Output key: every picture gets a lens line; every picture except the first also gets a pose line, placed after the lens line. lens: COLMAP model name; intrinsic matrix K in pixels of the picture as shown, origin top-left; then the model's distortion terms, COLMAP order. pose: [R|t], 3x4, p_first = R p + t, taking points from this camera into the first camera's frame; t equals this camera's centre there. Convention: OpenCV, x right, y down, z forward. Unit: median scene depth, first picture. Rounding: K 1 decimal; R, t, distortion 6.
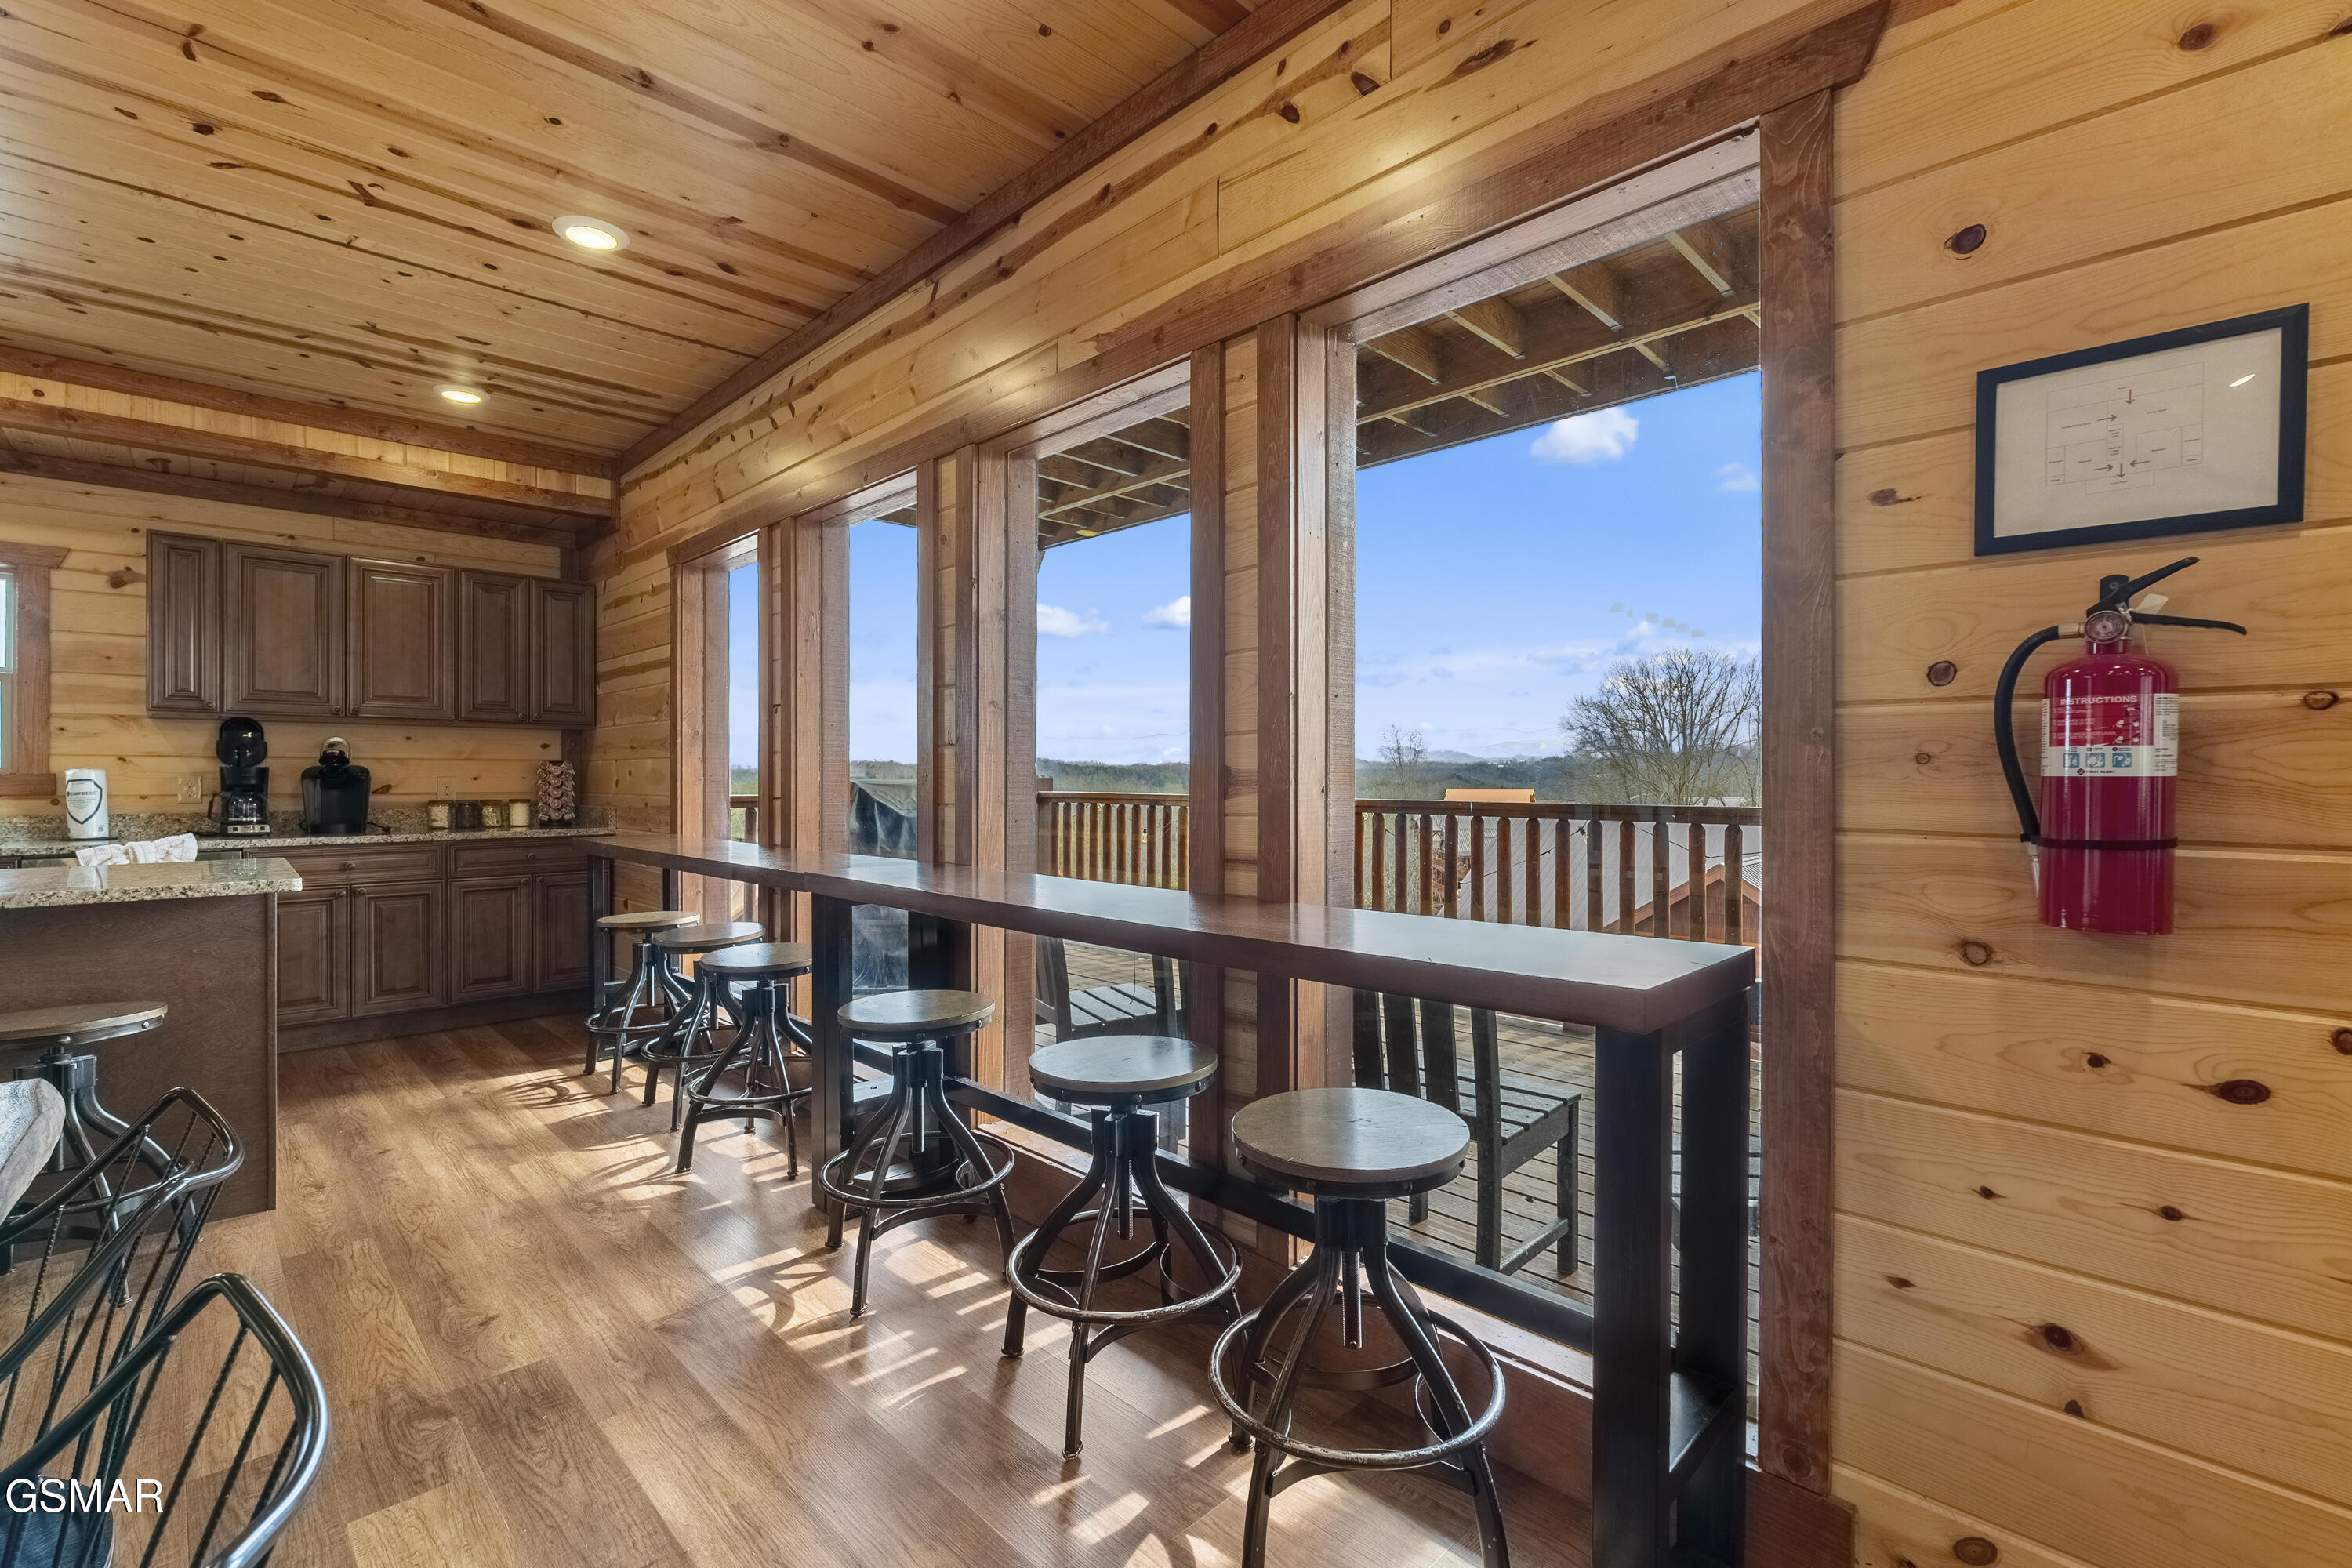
lens RADIAL K [[1030.6, 0, 1166.7], [0, 1030.6, 780.4], [0, 0, 1]] dist [-0.000579, -0.000639]
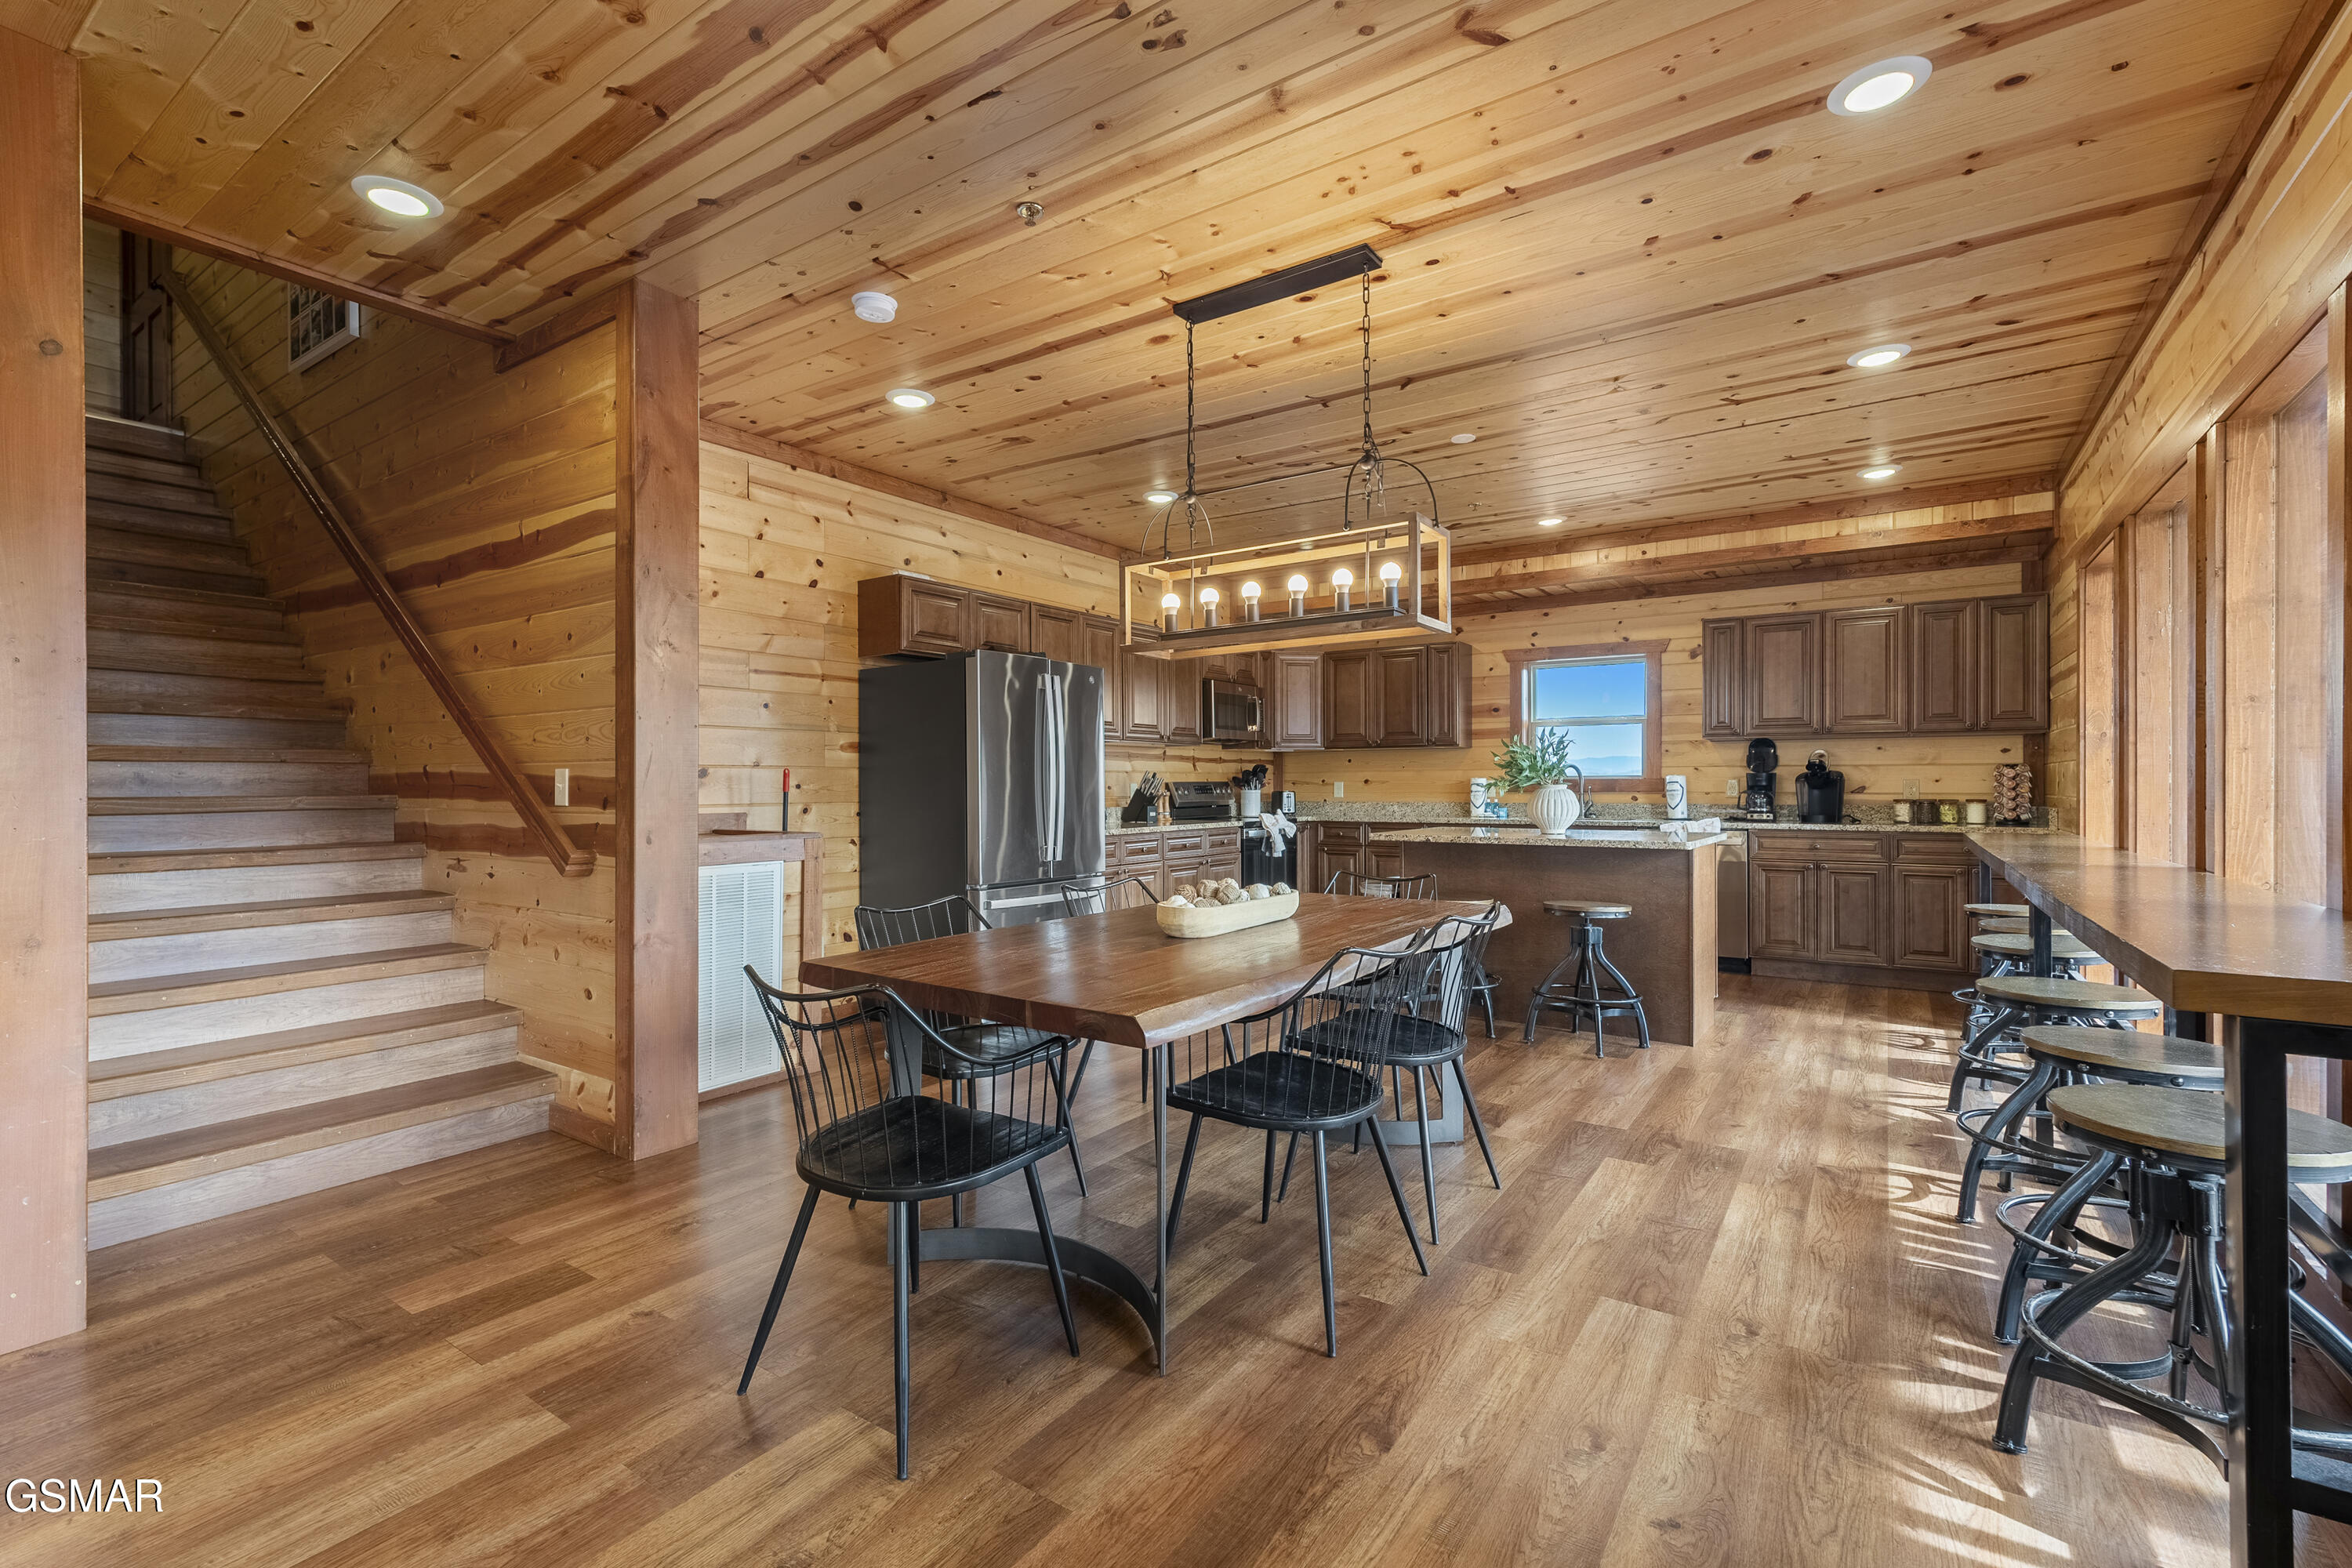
lens RADIAL K [[1030.6, 0, 1166.7], [0, 1030.6, 780.4], [0, 0, 1]] dist [-0.000579, -0.000639]
pose [[0.186567, -0.002016, -0.982440, 0.354077], [-0.000821, 0.999997, -0.002208, 0.001117], [0.982442, 0.001218, 0.186565, -0.072333]]
